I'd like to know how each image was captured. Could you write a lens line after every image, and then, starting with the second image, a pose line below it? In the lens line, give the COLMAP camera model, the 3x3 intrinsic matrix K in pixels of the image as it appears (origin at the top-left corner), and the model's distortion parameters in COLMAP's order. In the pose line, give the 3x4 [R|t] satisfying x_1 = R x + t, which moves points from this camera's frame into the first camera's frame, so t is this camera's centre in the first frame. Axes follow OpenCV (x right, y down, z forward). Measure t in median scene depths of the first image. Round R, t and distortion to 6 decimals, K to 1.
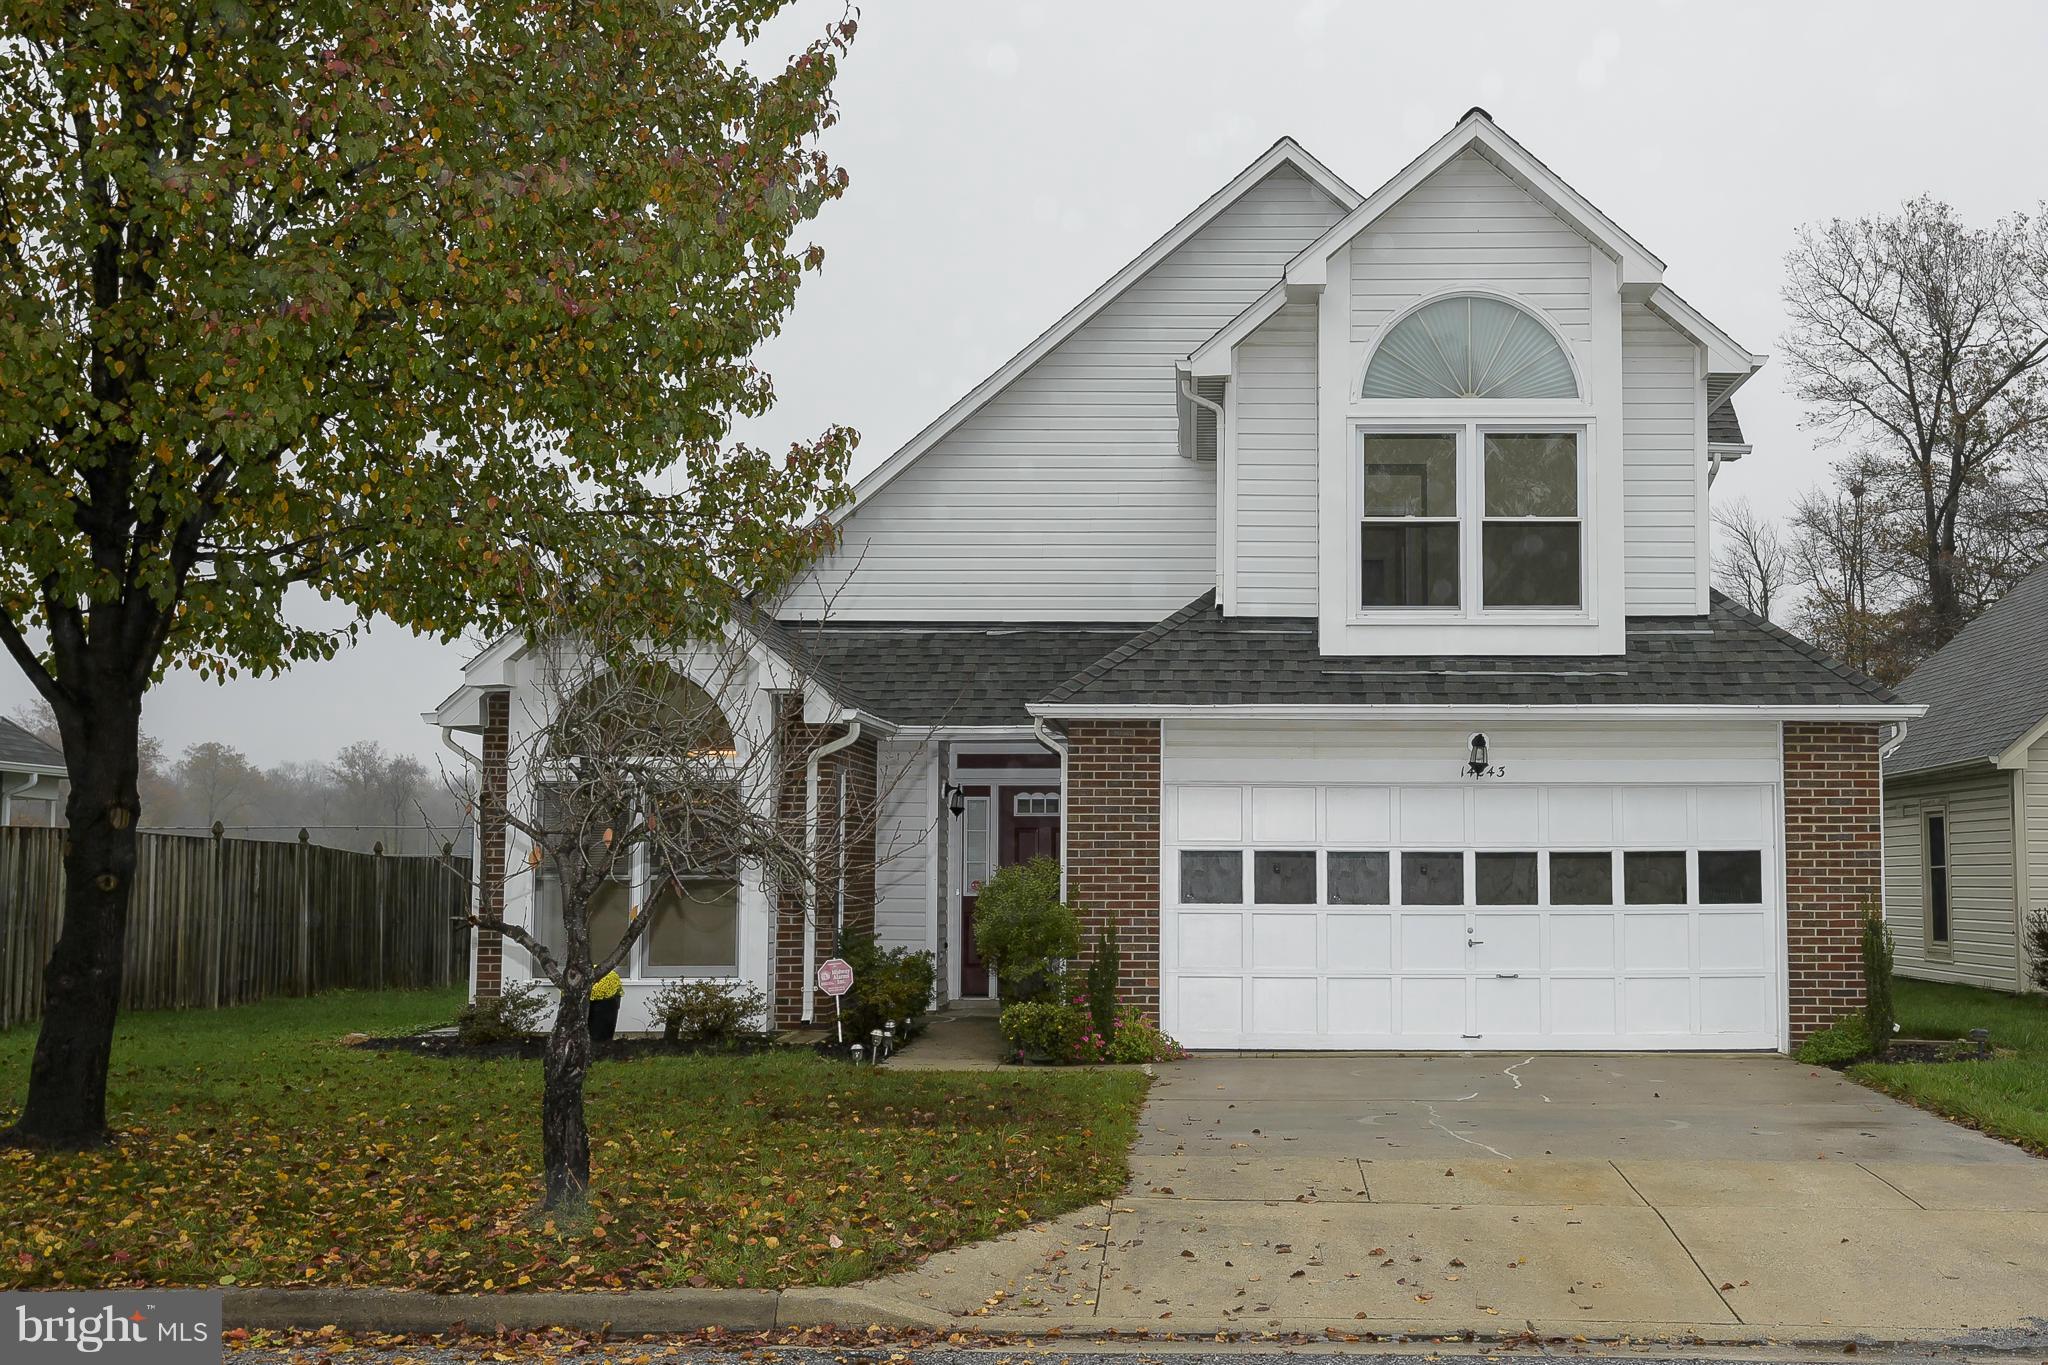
lens RADIAL K [[2069.2, 0, 1024.2], [0, 2069.2, 762.5], [0, 0, 1]] dist [0.017700, 0.011552]
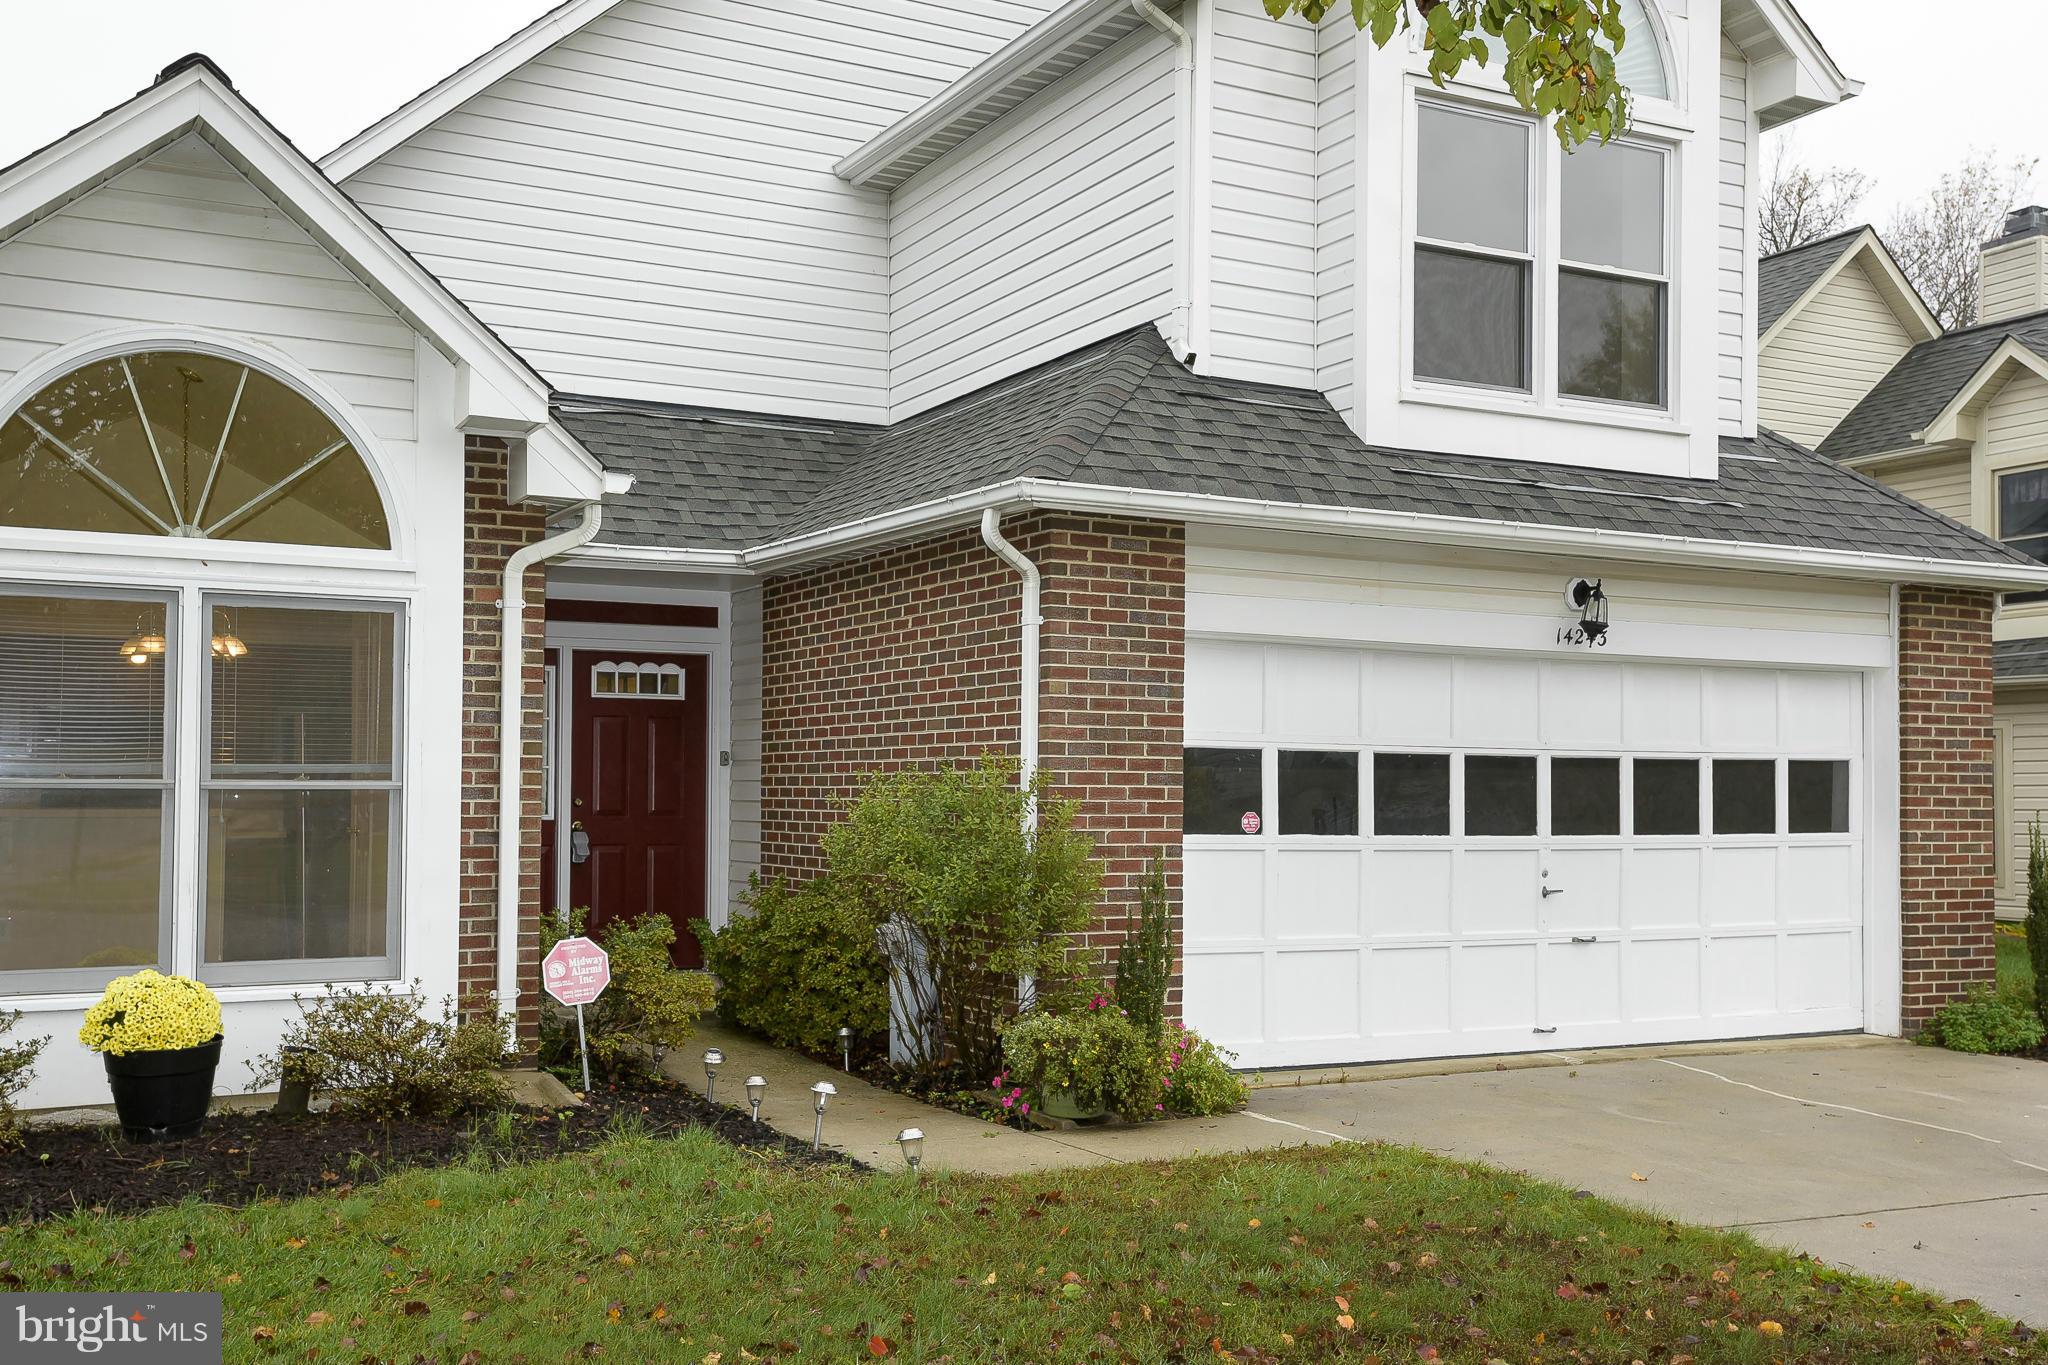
lens RADIAL K [[2069.2, 0, 1024.2], [0, 2069.2, 762.5], [0, 0, 1]] dist [0.017700, 0.011552]
pose [[0.886644, 0.014072, 0.462239, -0.245012], [-0.031302, 0.999071, 0.029628, 0.030453], [-0.461393, -0.040738, 0.886260, 0.483363]]
